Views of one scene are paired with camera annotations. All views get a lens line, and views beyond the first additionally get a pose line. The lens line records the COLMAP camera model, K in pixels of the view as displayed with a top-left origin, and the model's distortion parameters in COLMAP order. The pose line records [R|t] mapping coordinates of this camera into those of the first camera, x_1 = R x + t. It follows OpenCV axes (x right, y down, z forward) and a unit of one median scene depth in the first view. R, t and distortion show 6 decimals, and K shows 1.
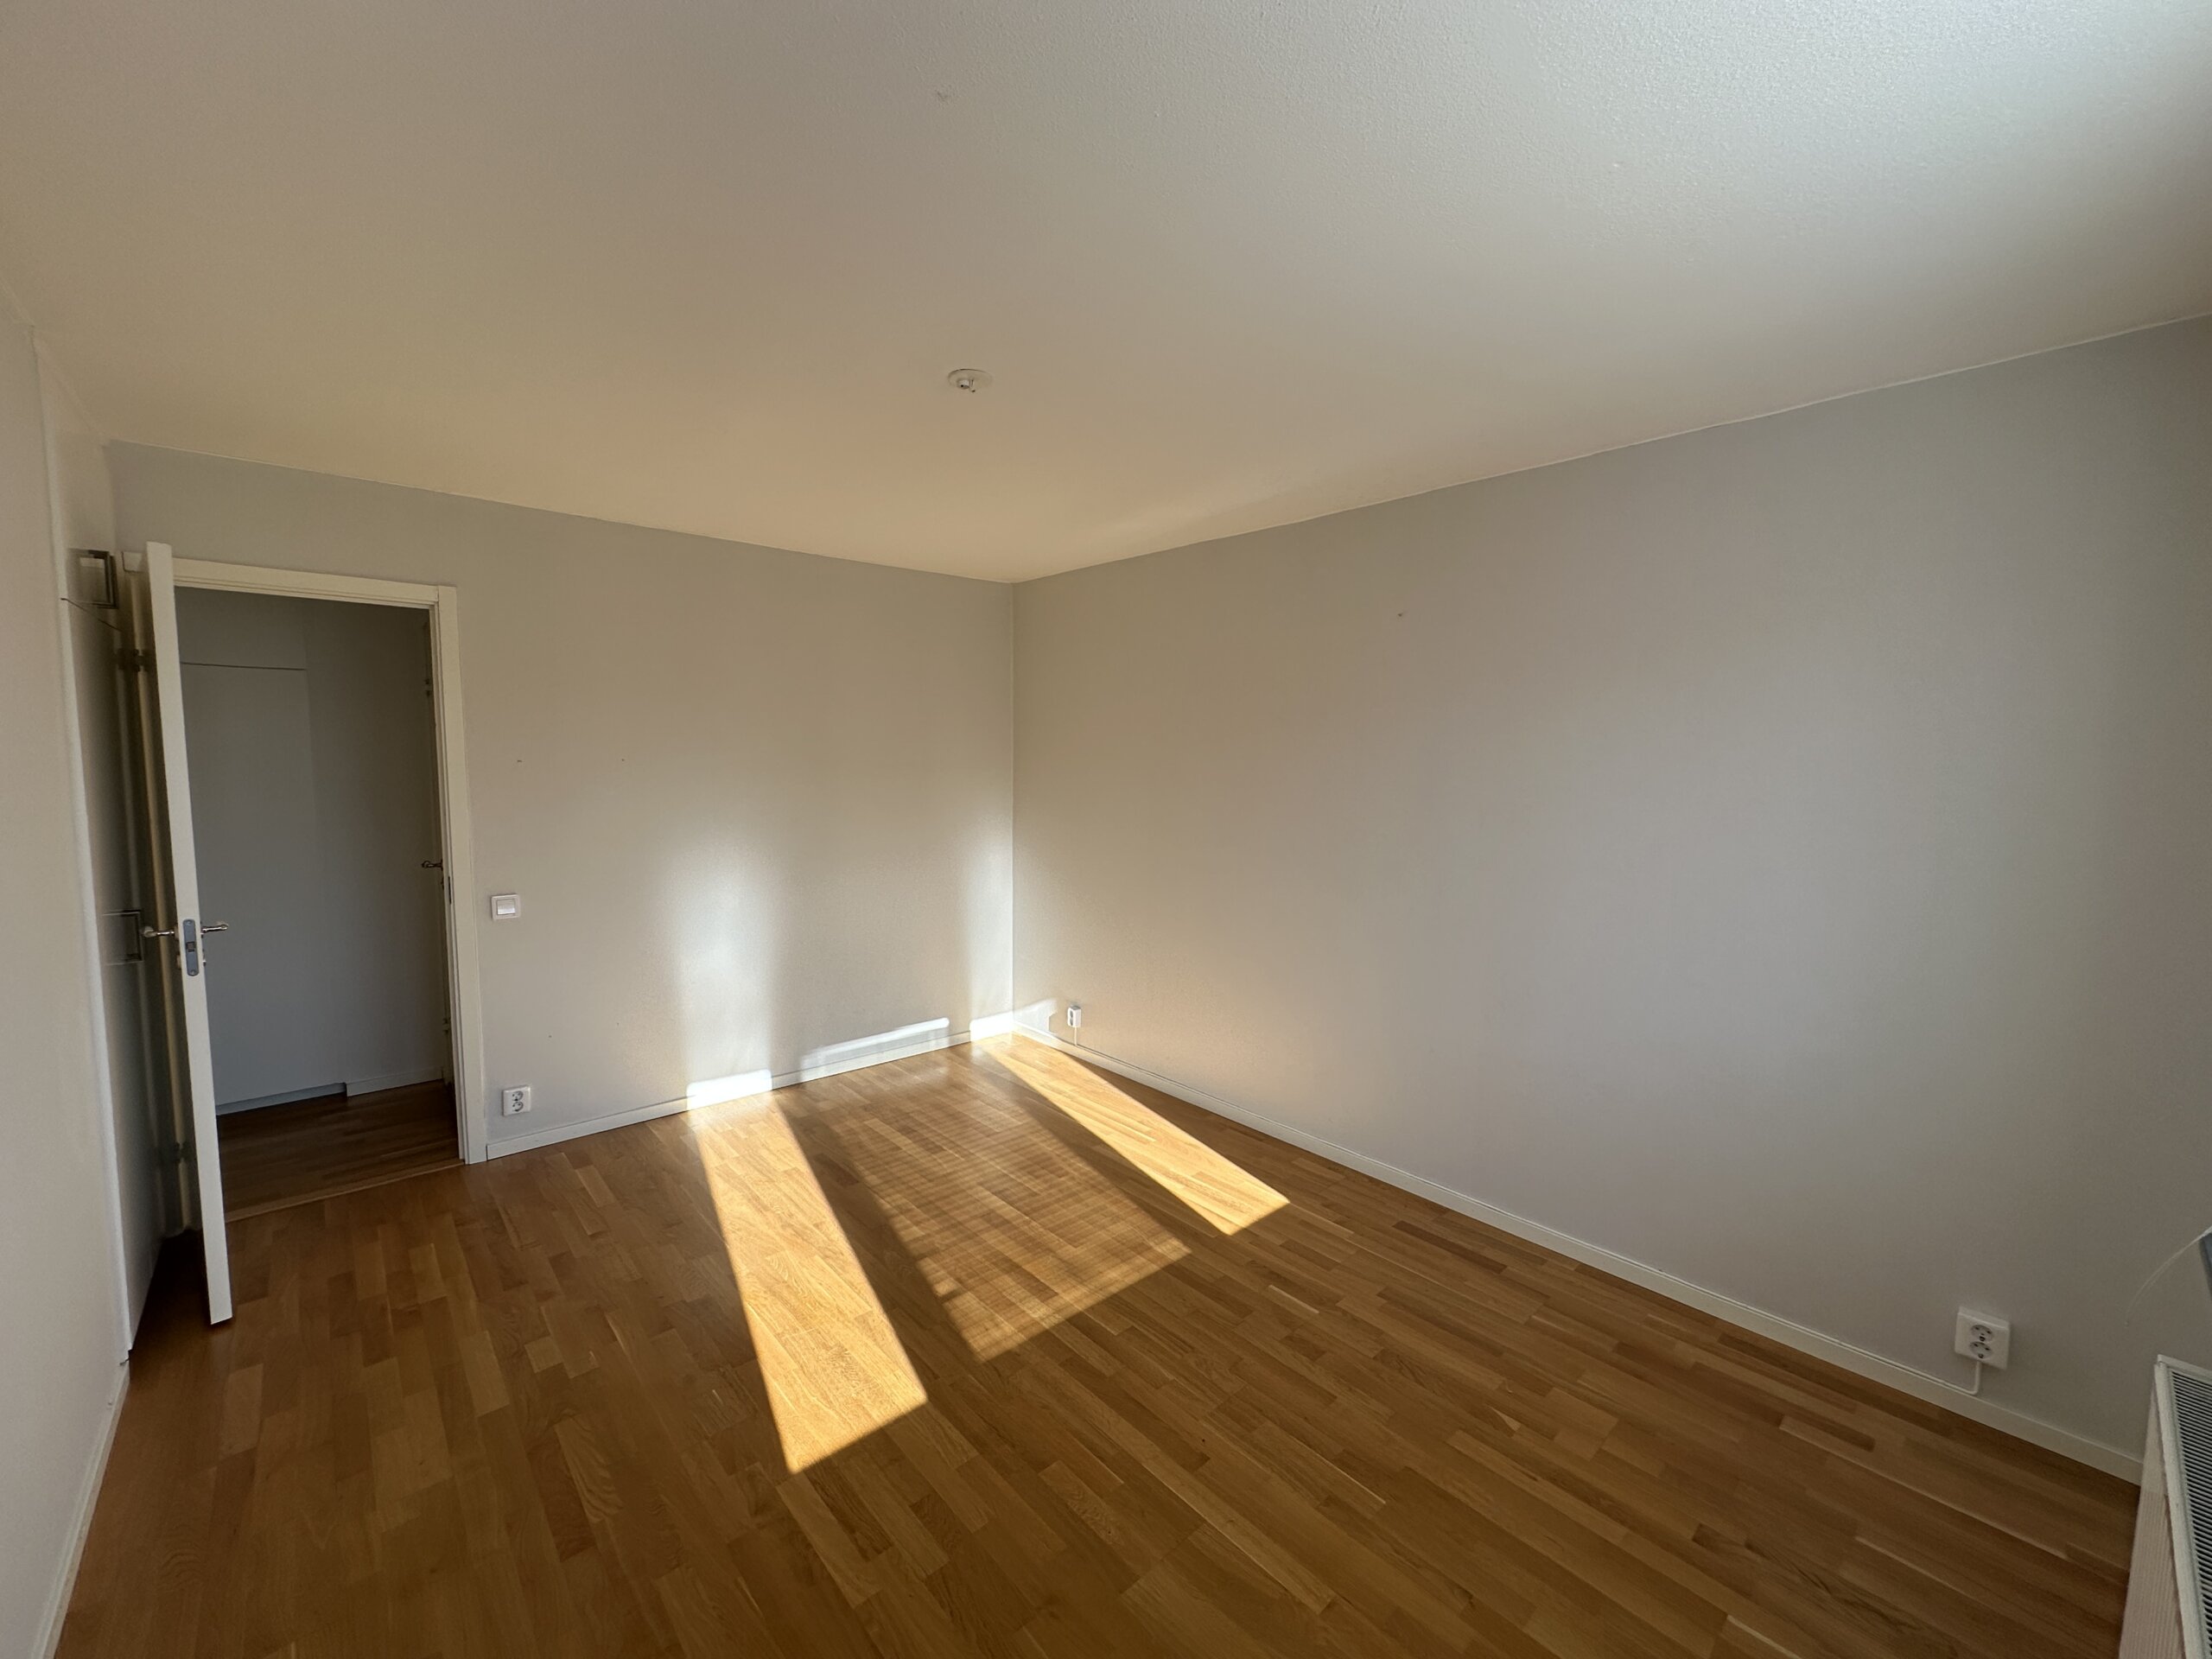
lens RADIAL K [[880.3, 0, 1106.3], [0, 880.3, 826.5], [0, 0, 1]] dist [-0.001587, 0.000332]
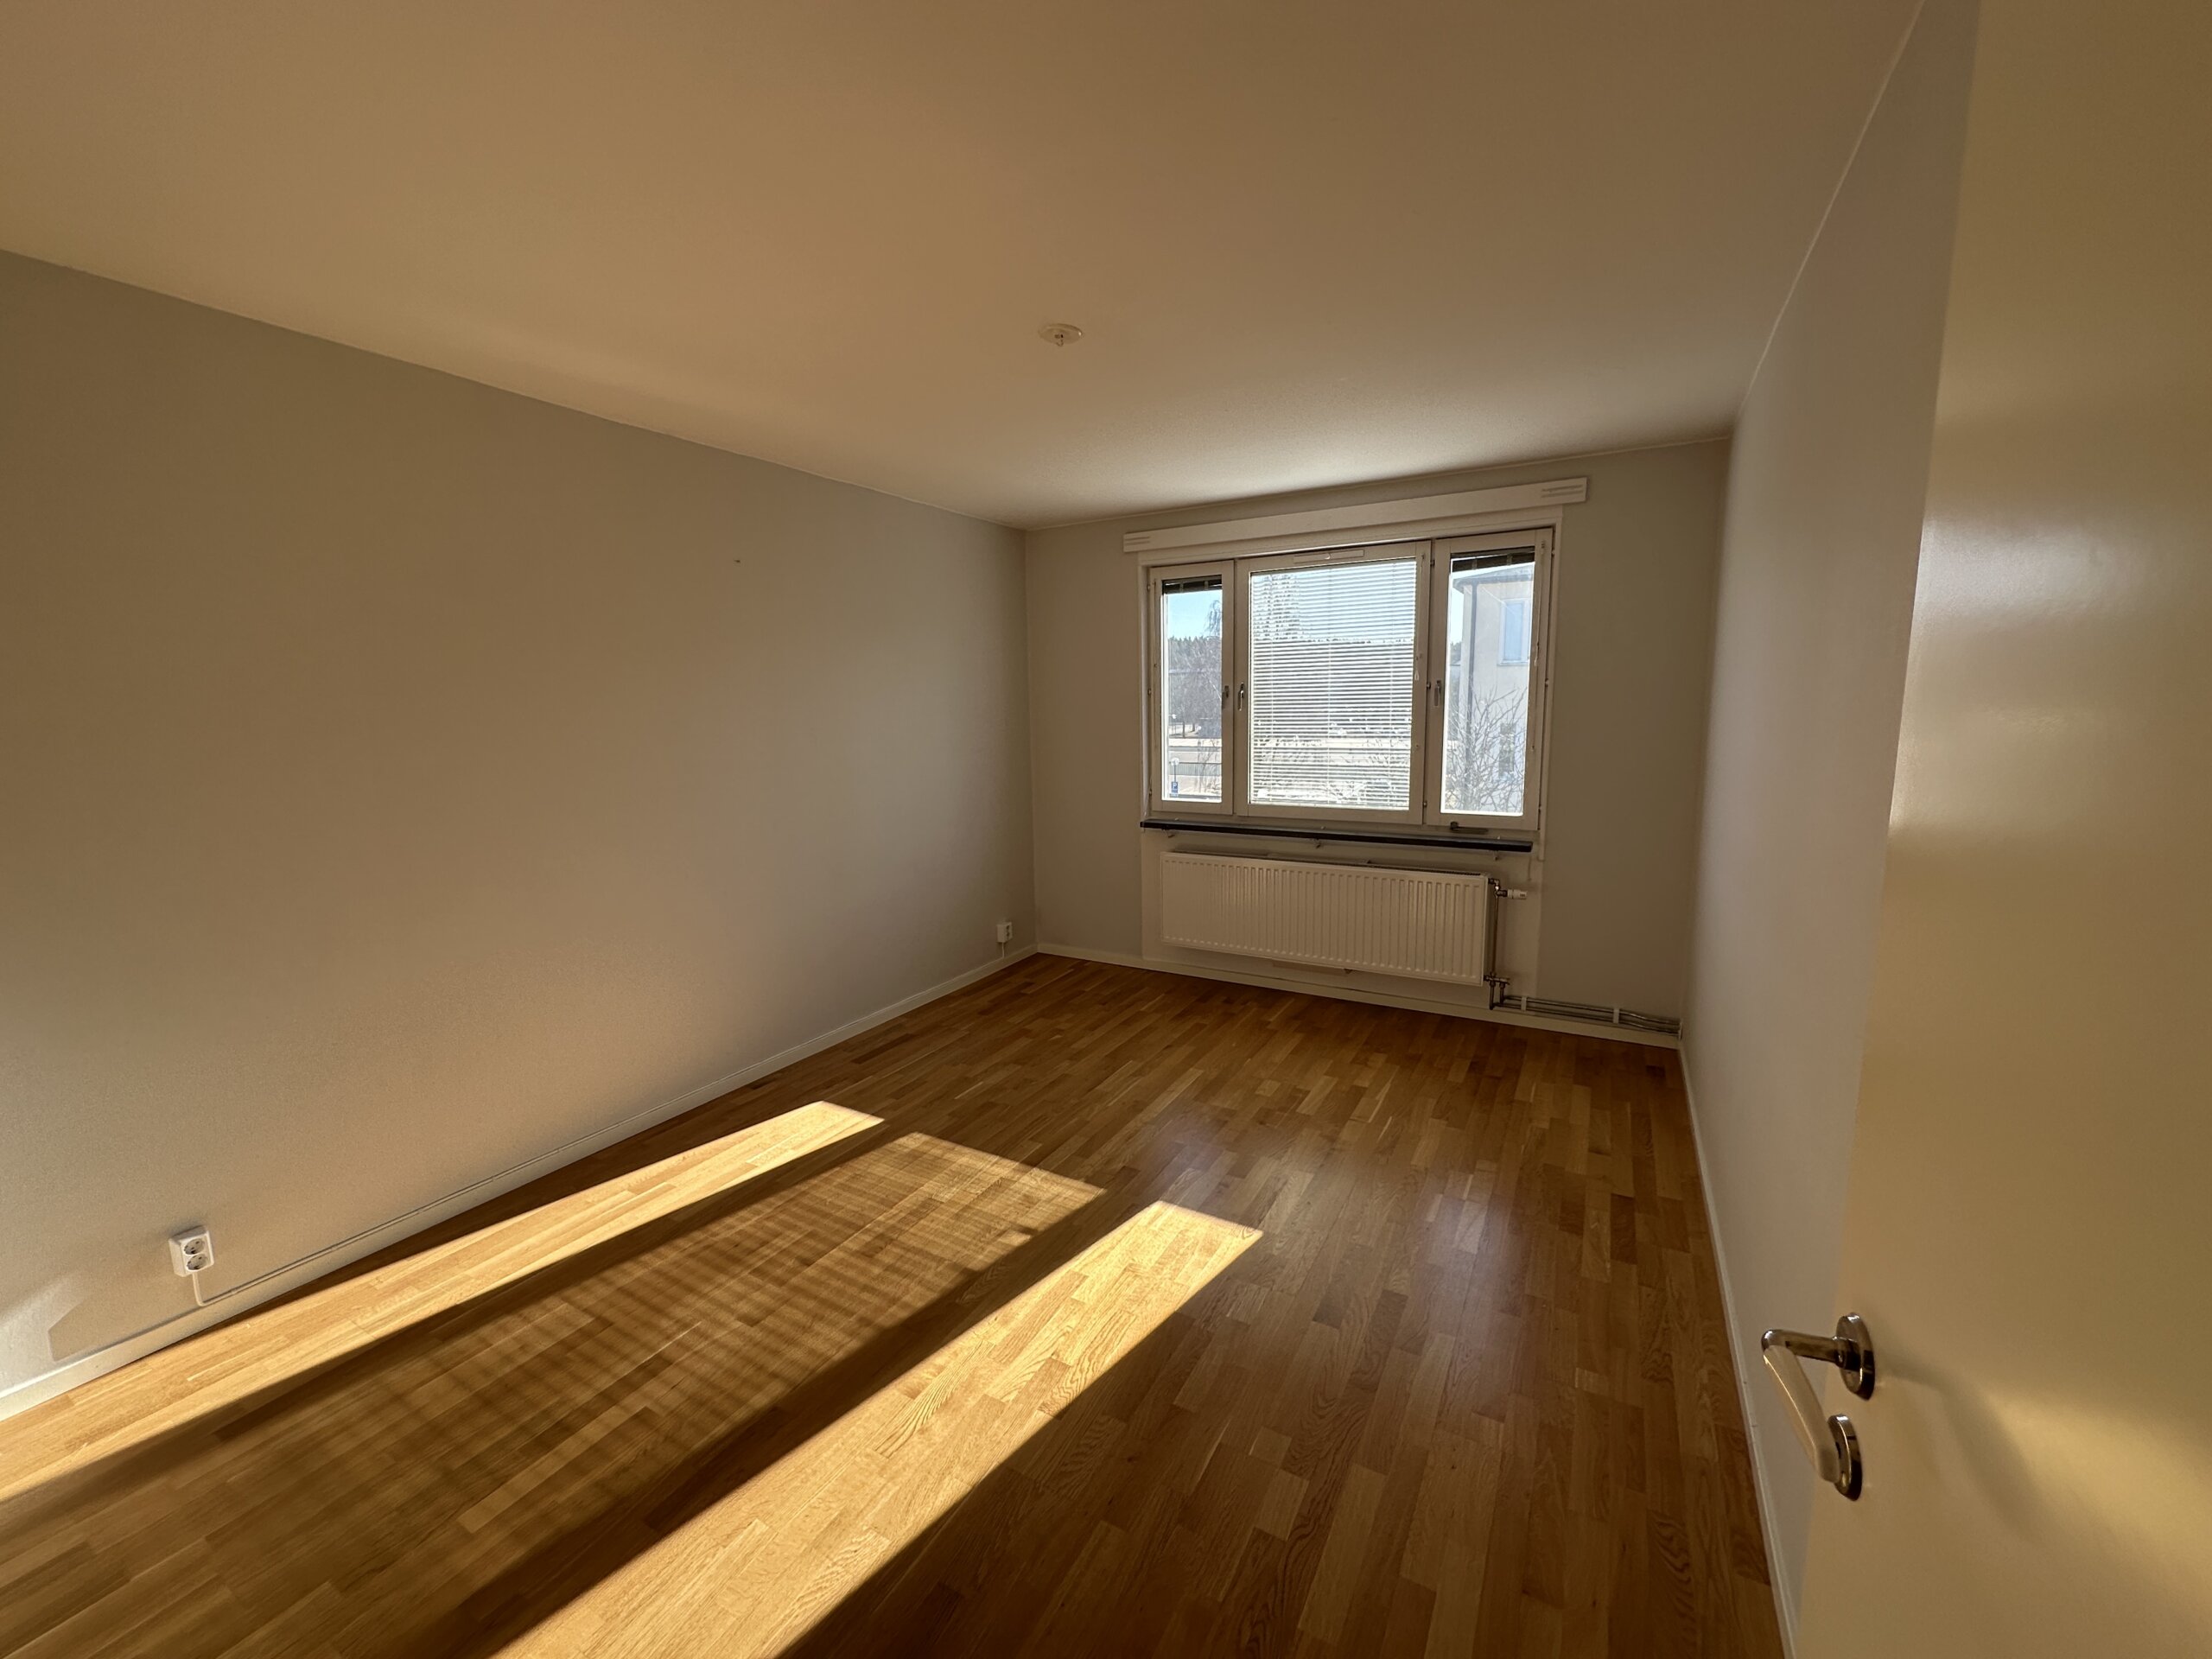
lens RADIAL K [[880.3, 0, 1106.3], [0, 880.3, 826.5], [0, 0, 1]] dist [-0.001587, 0.000332]
pose [[-0.312902, -0.137929, 0.939717, -0.983069], [0.092421, 0.980282, 0.174657, -0.074283], [-0.945278, 0.141500, -0.293985, 1.041973]]
